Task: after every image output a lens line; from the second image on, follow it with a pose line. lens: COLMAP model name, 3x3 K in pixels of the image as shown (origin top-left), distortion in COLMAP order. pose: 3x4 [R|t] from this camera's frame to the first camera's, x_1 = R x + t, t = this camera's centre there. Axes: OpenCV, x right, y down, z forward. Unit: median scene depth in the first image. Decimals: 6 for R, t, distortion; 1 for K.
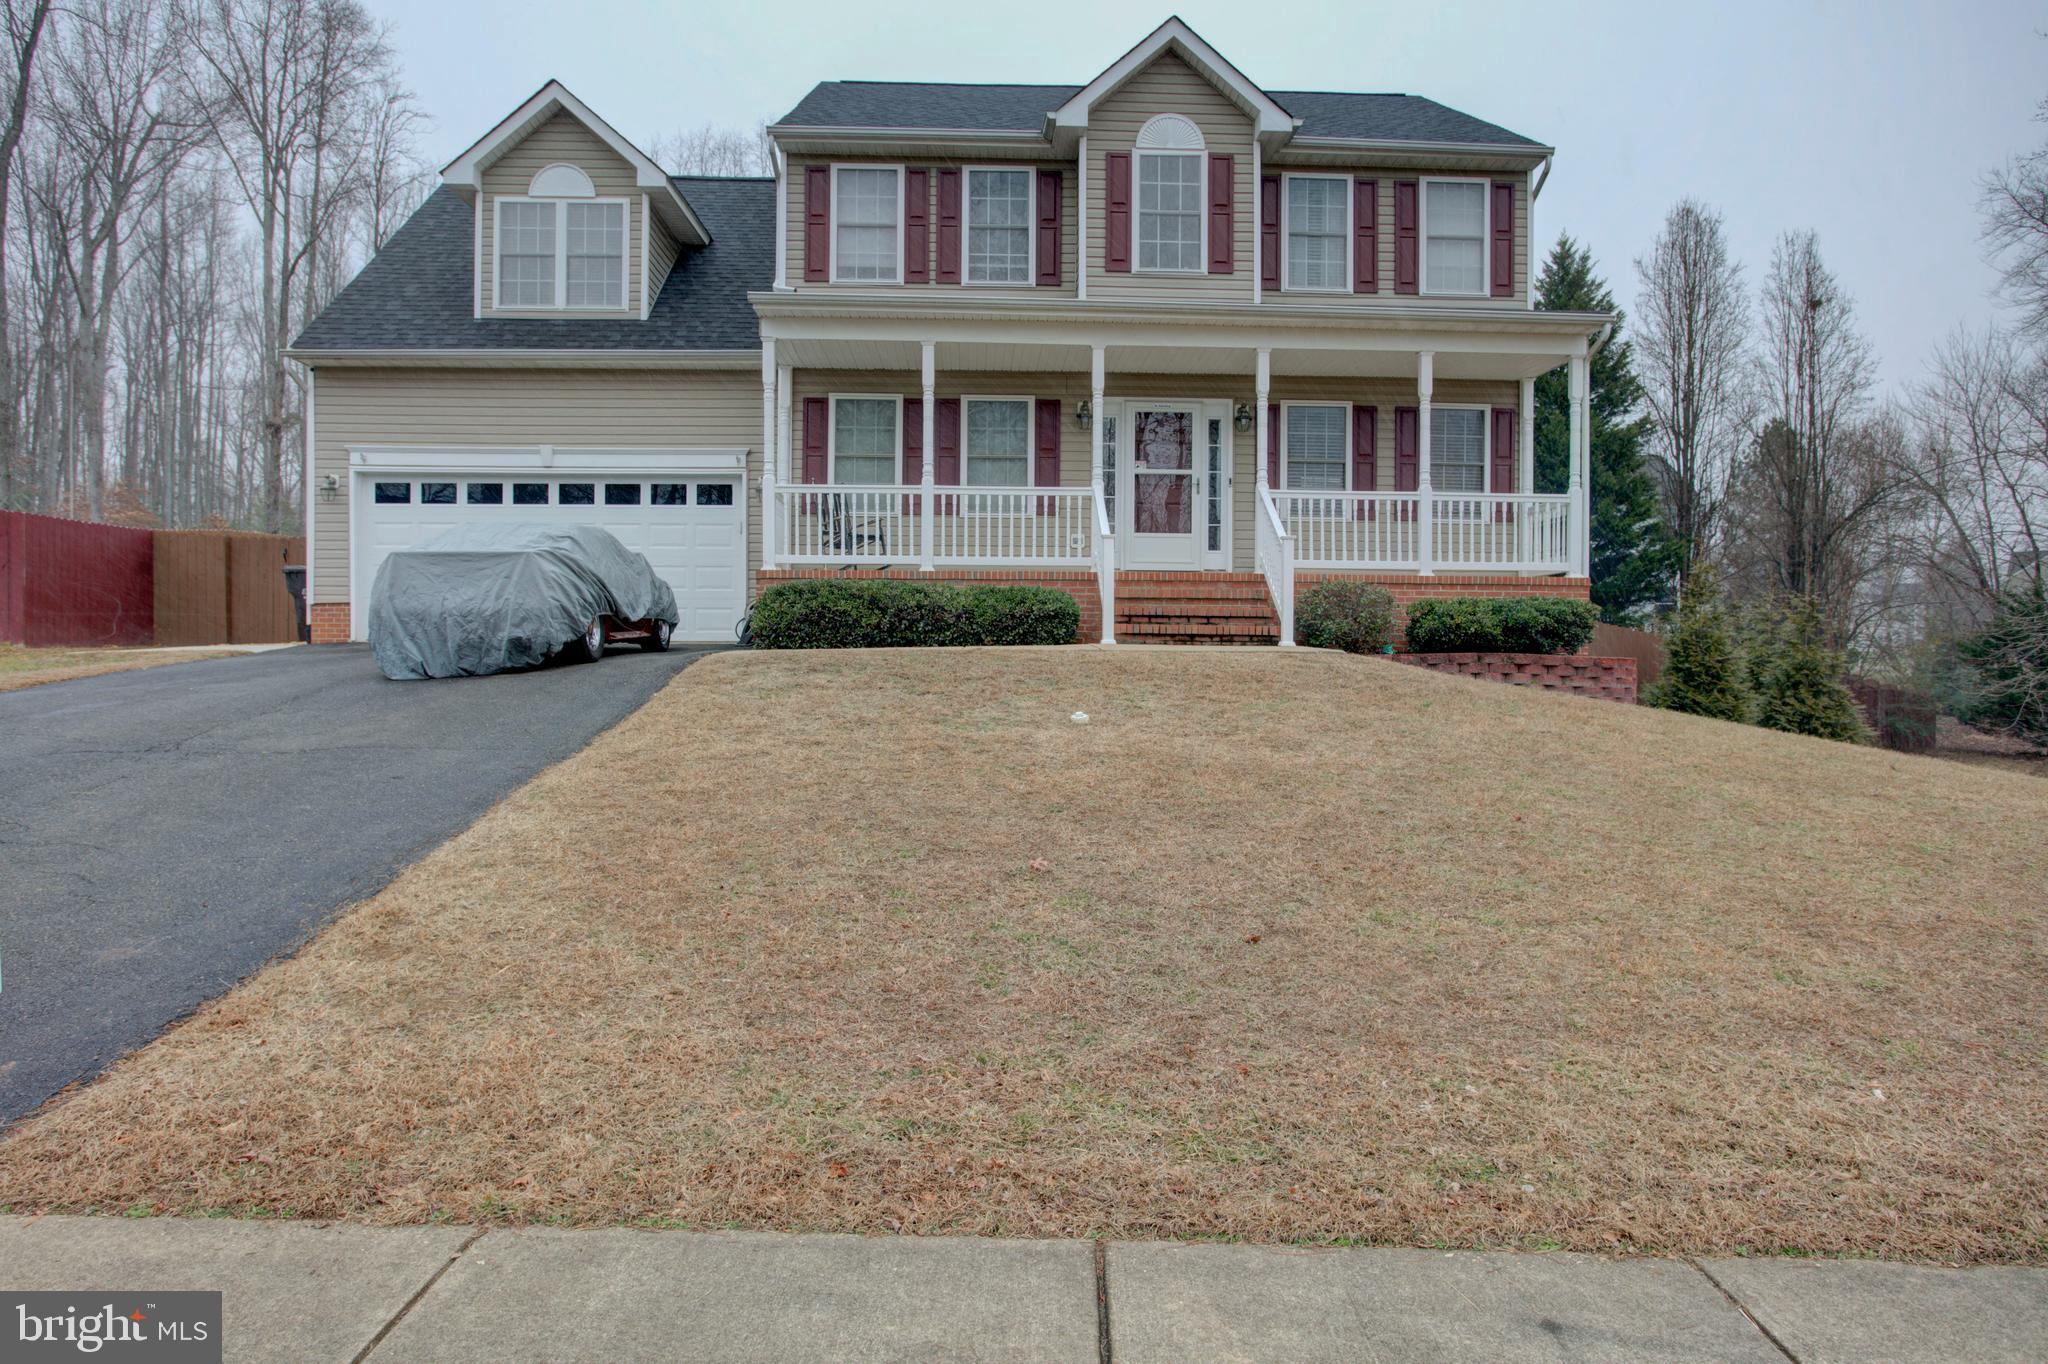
lens RADIAL K [[1236.0, 0, 1021.0], [0, 1236.0, 657.3], [0, 0, 1]] dist [-0.079483, 0.068154]
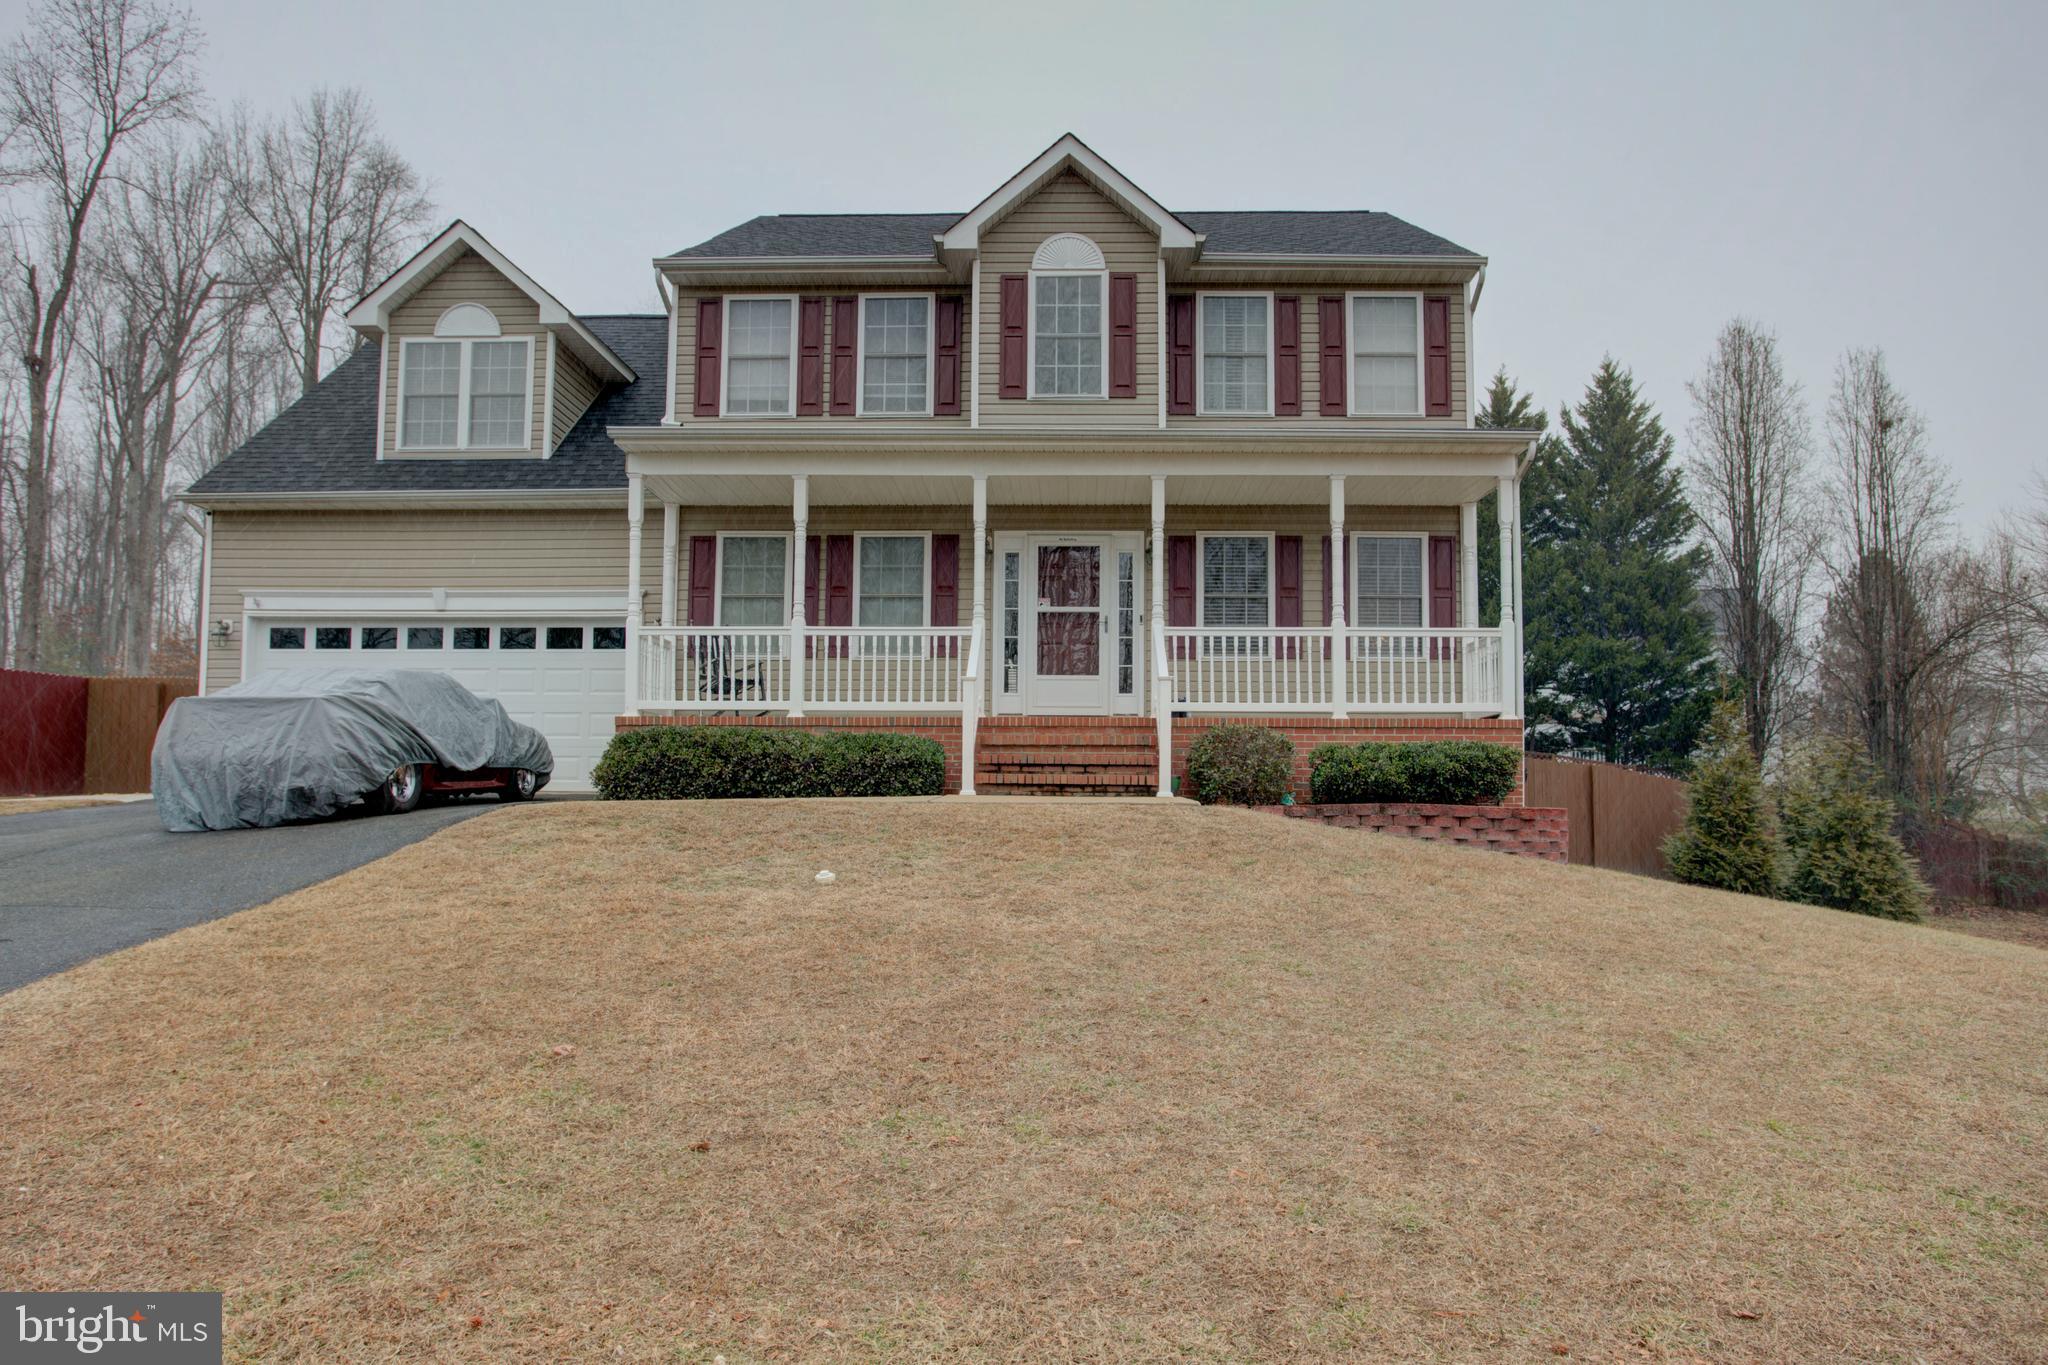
lens RADIAL K [[1280.2, 0, 1039.0], [0, 1280.2, 722.3], [0, 0, 1]] dist [-0.081538, 0.068675]
pose [[0.998281, -0.004557, -0.058433, 0.150003], [0.000699, 0.997828, -0.065871, -0.001559], [0.058606, 0.065716, 0.996116, 0.040712]]
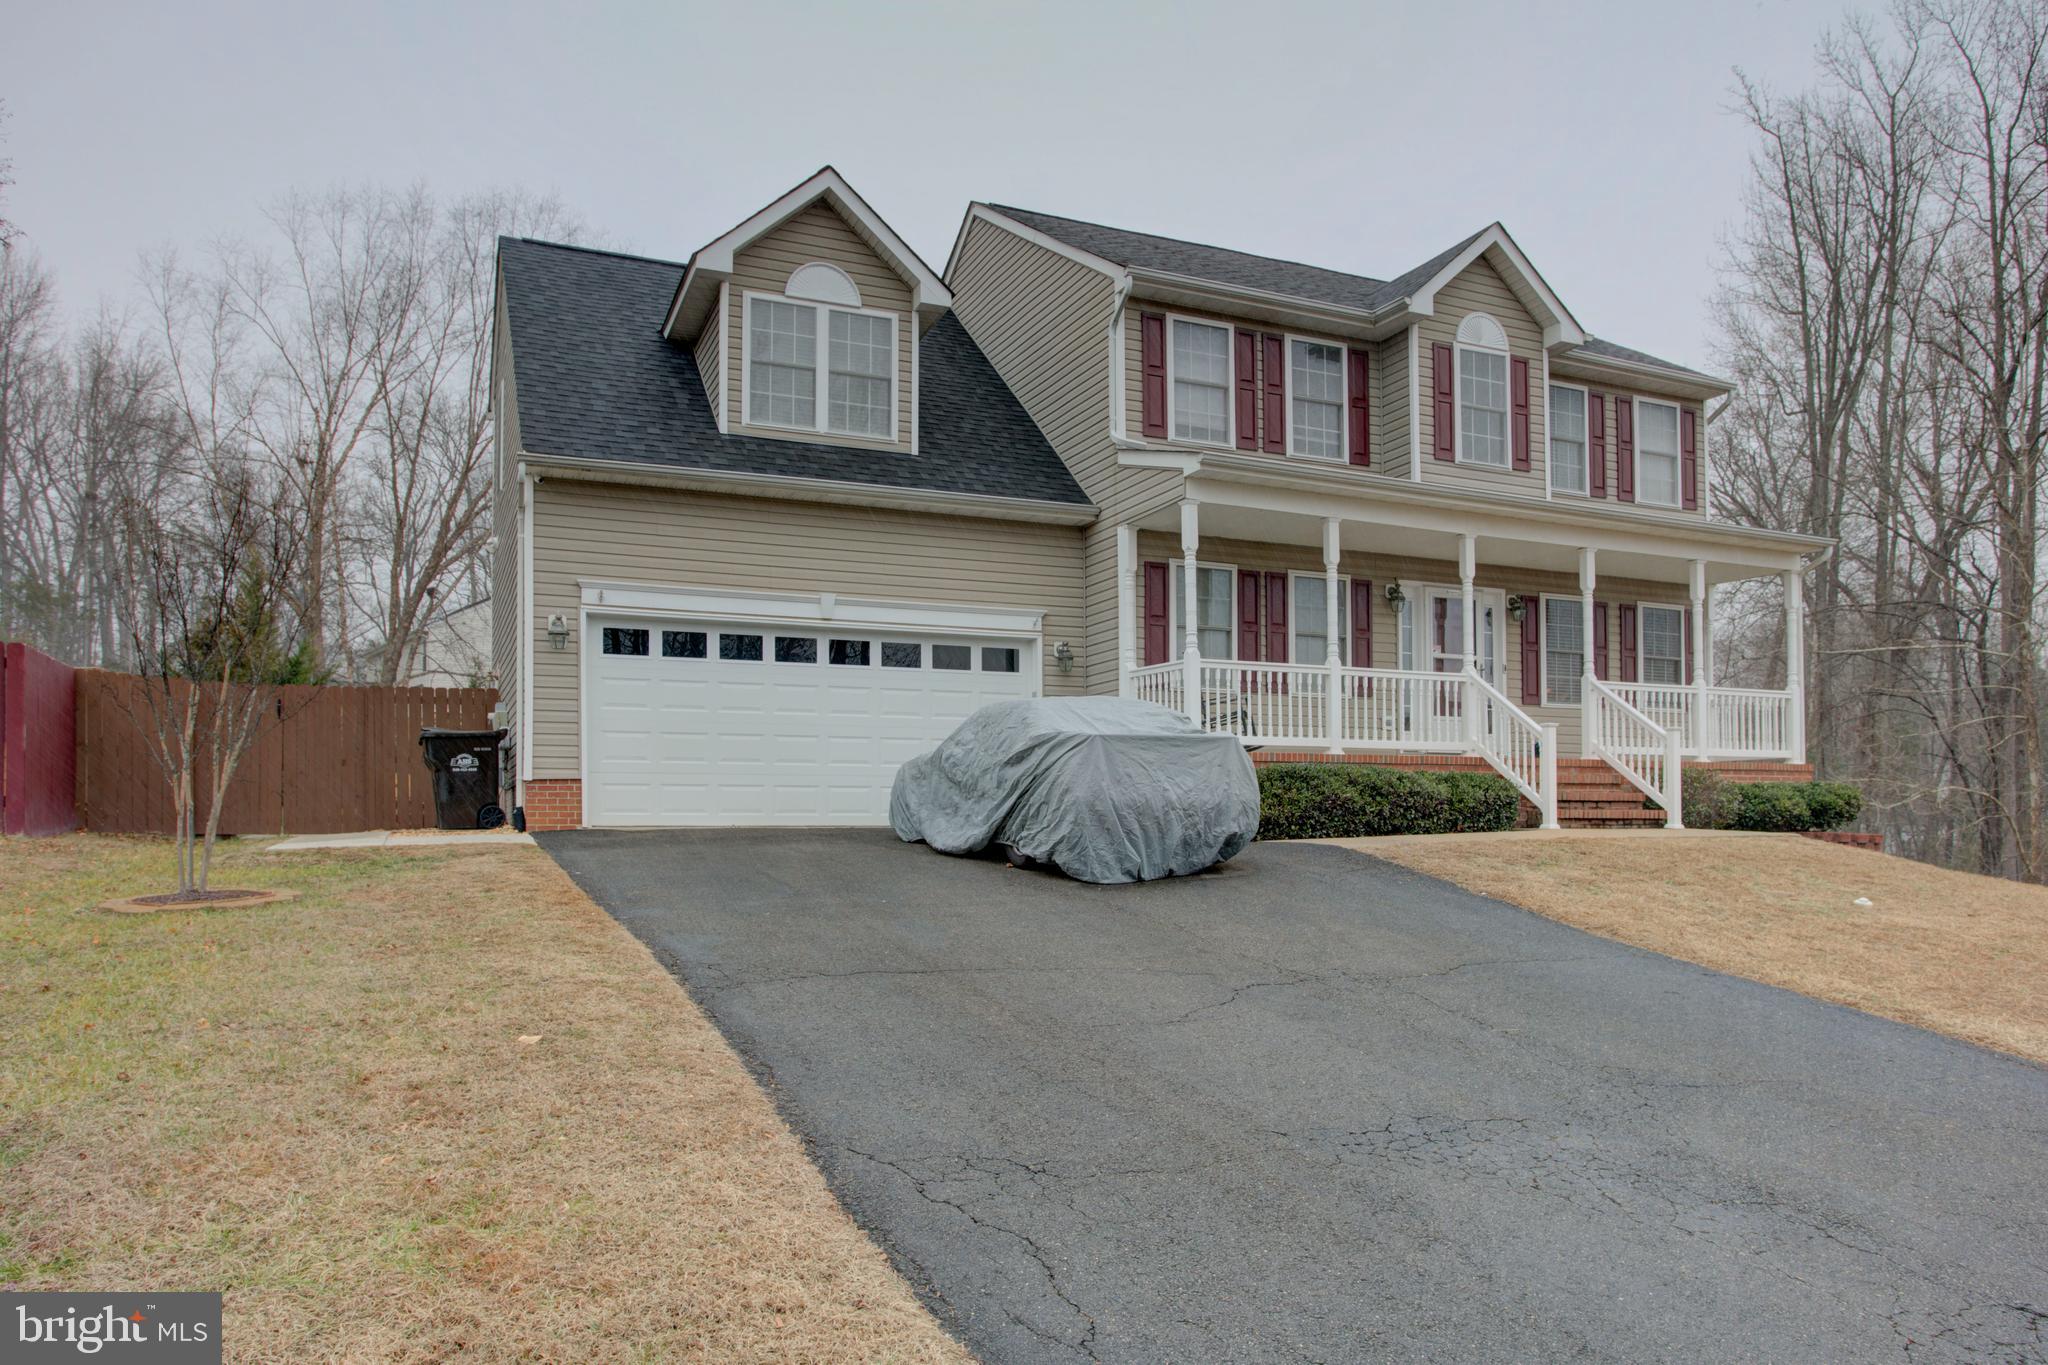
lens RADIAL K [[1366.1, 0, 1022.0], [0, 1366.1, 785.0], [0, 0, 1]] dist [-0.053119, -0.000194]
pose [[0.931753, 0.003228, 0.363079, -0.632251], [0.007035, 0.999612, -0.026941, -0.016494], [-0.363026, 0.027657, 0.931369, 0.083954]]
